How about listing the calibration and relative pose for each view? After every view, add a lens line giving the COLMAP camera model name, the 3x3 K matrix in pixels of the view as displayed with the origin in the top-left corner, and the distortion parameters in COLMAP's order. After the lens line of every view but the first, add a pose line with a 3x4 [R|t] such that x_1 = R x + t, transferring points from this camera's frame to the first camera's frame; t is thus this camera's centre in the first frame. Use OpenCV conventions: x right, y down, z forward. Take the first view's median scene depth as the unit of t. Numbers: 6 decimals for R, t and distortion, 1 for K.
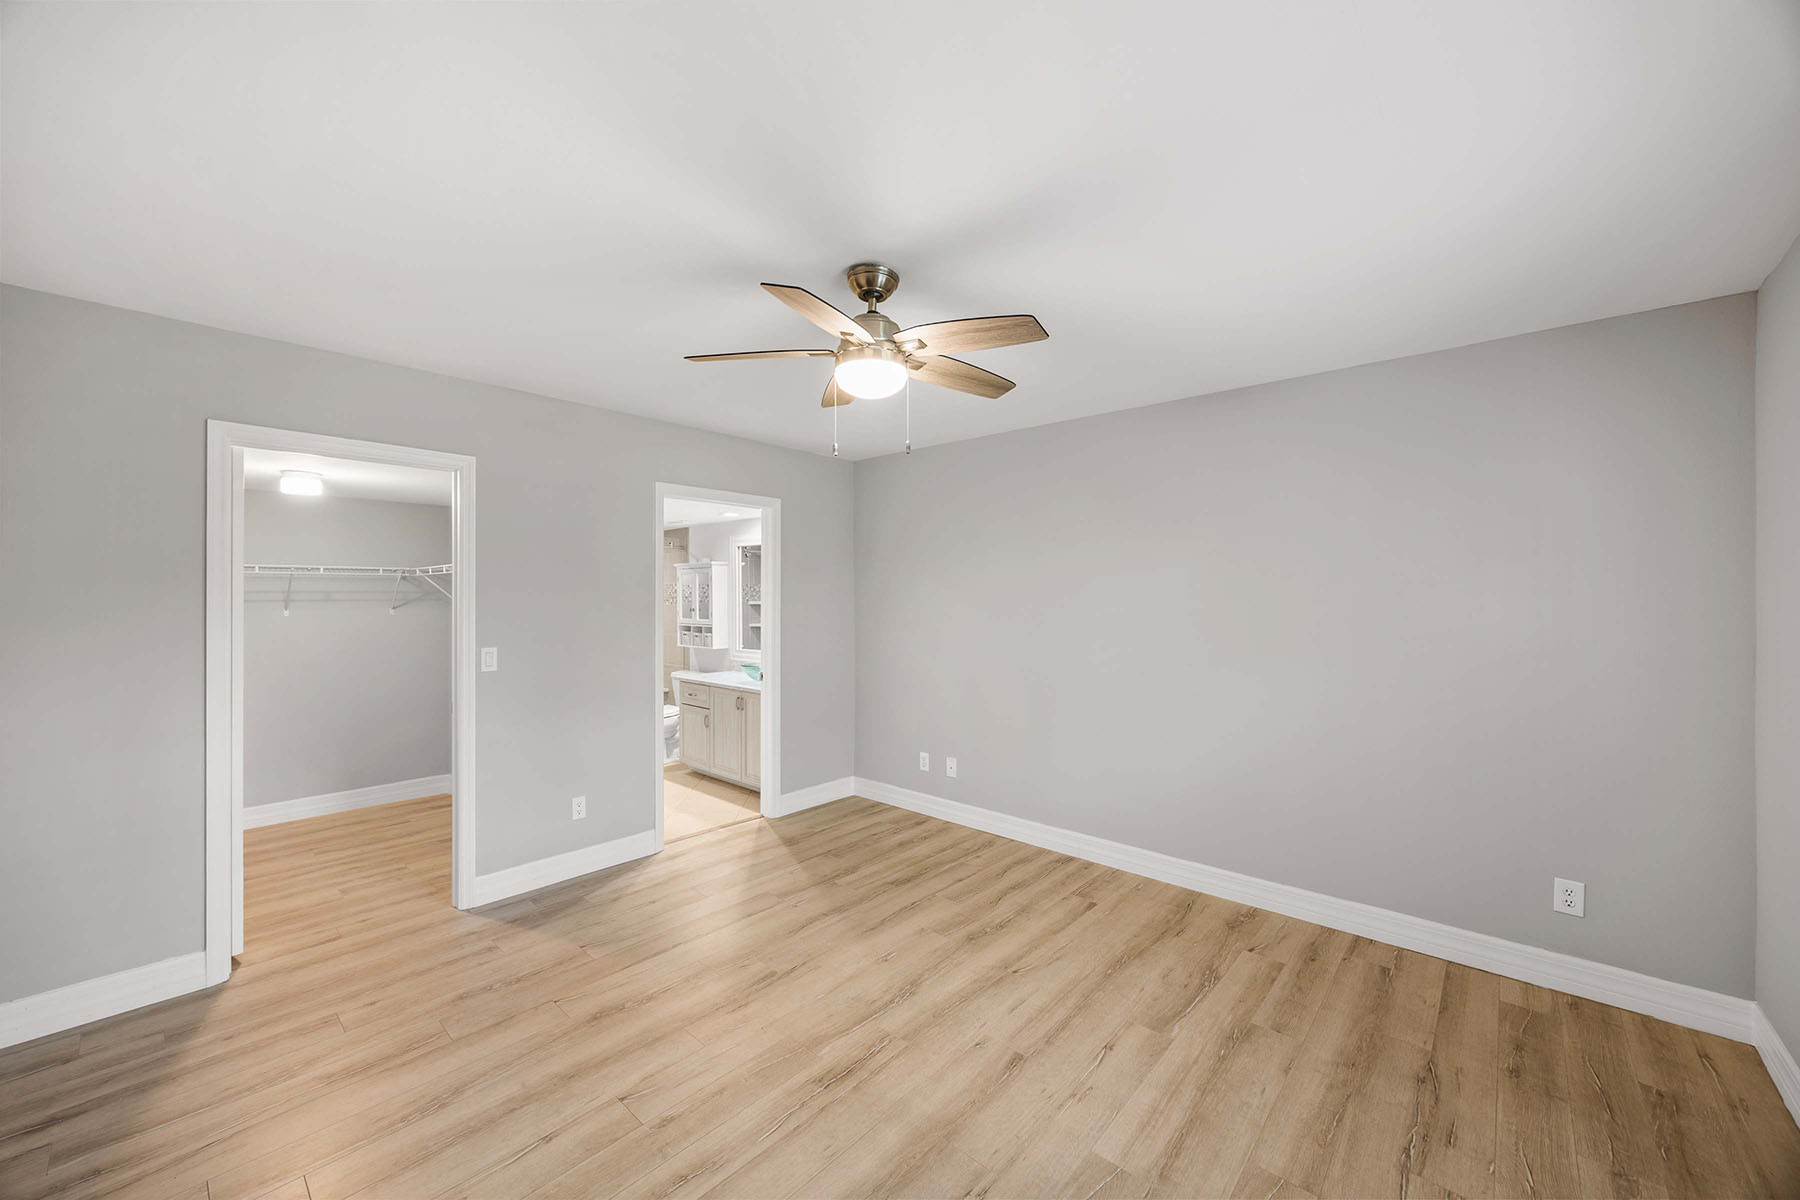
lens RADIAL K [[698.3, 0, 933.2], [0, 698.3, 612.7], [0, 0, 1]] dist [0.004243, -0.000198]
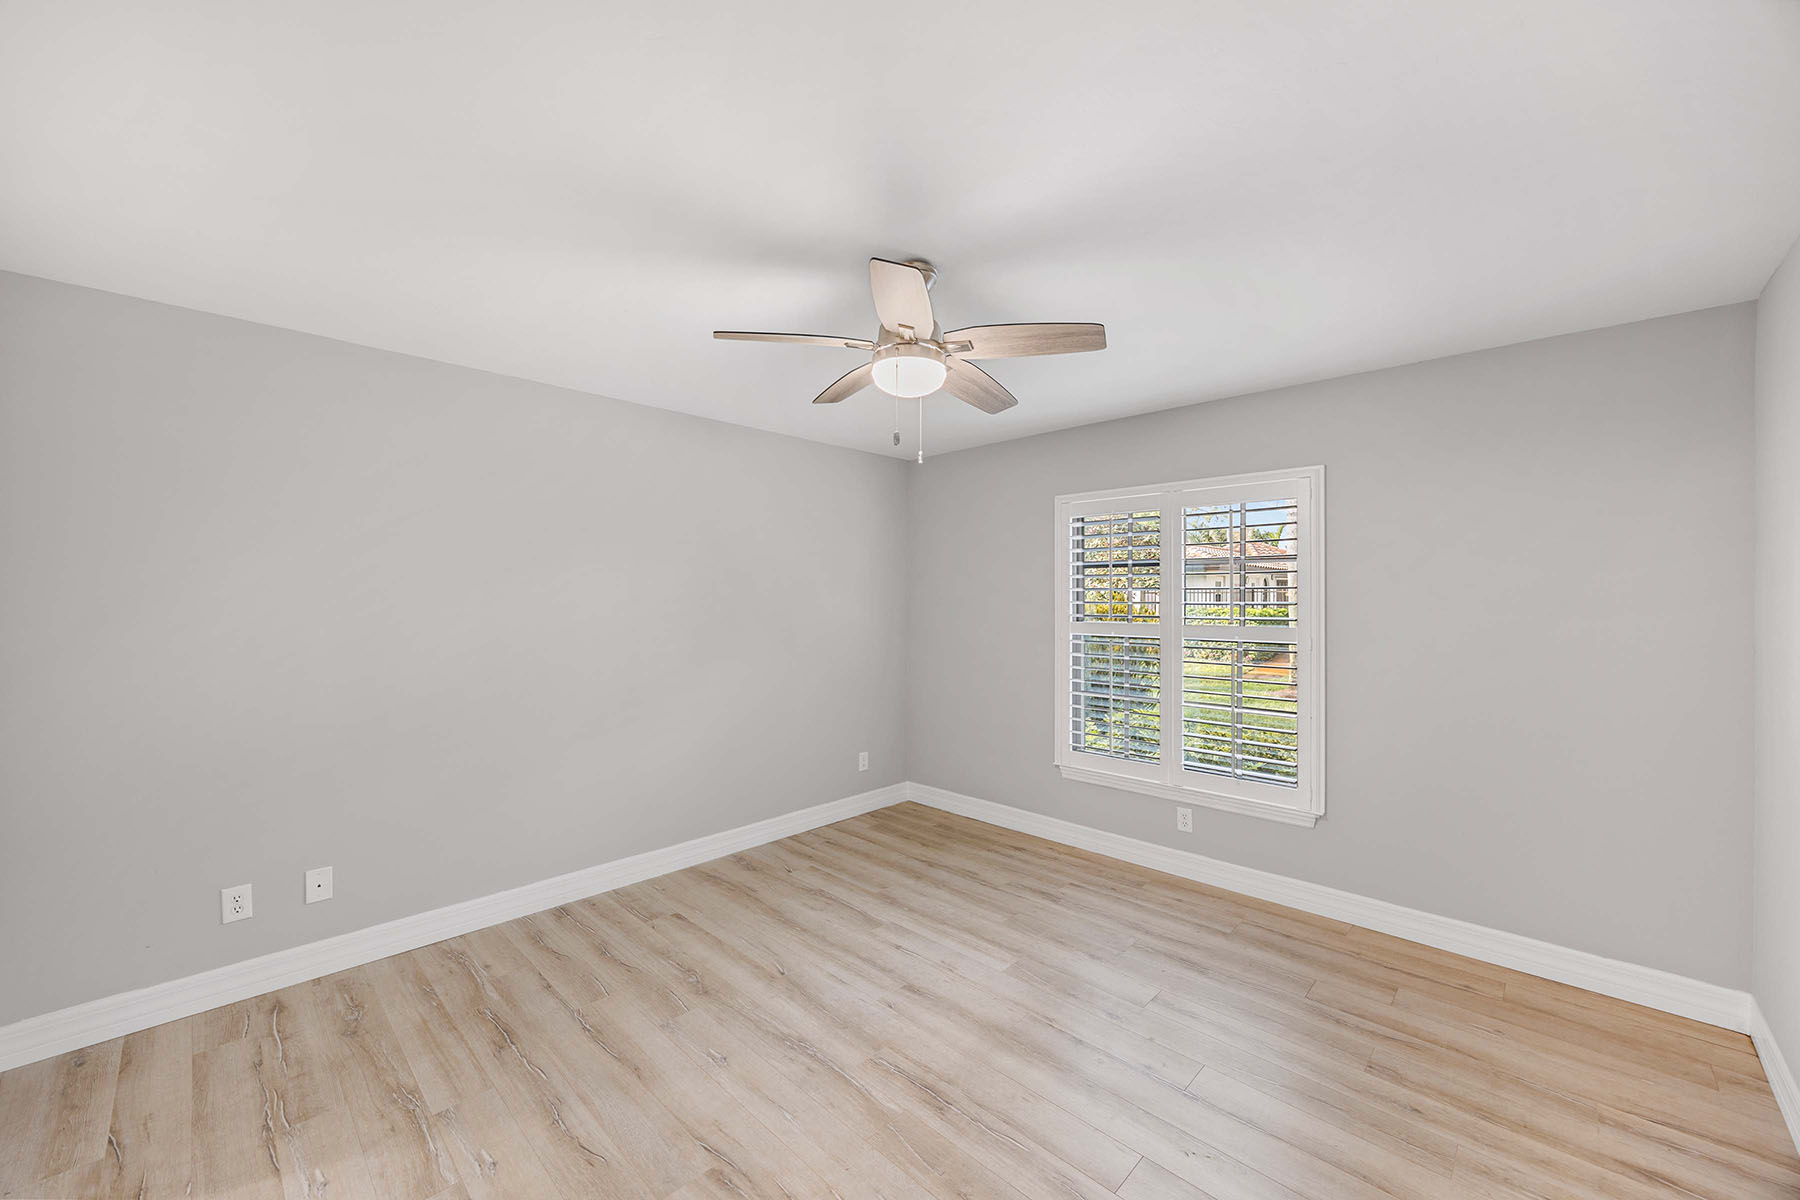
lens RADIAL K [[698.3, 0, 904.2], [0, 698.3, 603.4], [0, 0, 1]] dist [0.004243, -0.000198]
pose [[0.041072, -0.006223, 0.999137, -0.703241], [0.018374, 0.999816, 0.005472, -0.004603], [-0.998987, 0.018134, 0.041179, 0.646167]]
